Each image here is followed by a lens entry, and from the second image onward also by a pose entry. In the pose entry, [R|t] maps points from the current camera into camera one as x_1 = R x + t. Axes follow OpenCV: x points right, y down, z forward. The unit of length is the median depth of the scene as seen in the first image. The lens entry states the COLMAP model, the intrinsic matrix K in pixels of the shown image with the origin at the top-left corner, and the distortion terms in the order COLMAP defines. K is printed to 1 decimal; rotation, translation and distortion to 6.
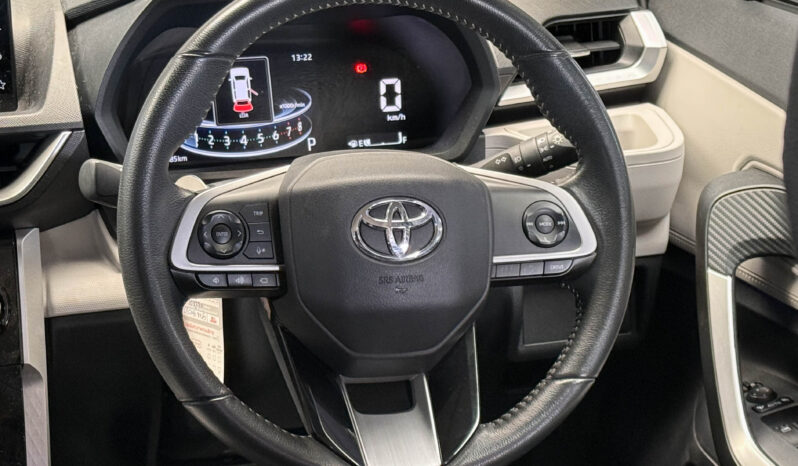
lens RADIAL K [[2040.5, 0, 399.0], [0, 2040.5, 233.0], [0, 0, 1]] dist [0.159816, 0.379478]
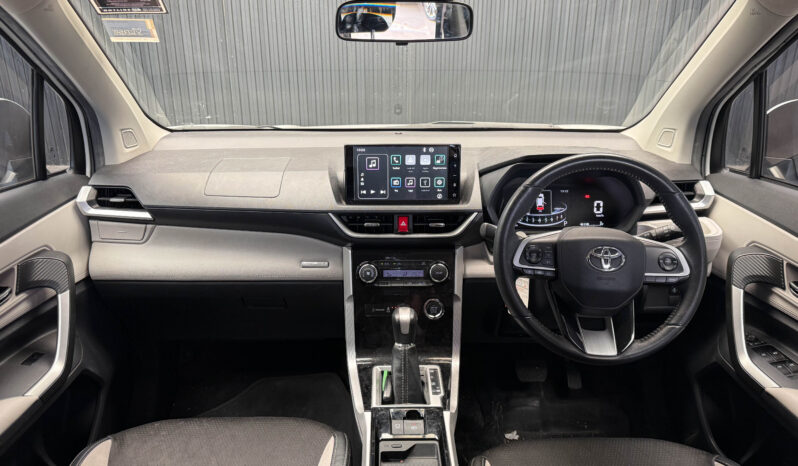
lens RADIAL K [[569.1, 0, 399.0], [0, 569.1, 233.0], [0, 0, 1]] dist [0.001146, 0.000089]
pose [[0.960098, 0.076620, -0.268963, -0.051078], [-0.083708, 0.996378, -0.014966, -0.001301], [0.266842, 0.036883, 0.963034, 0.220259]]
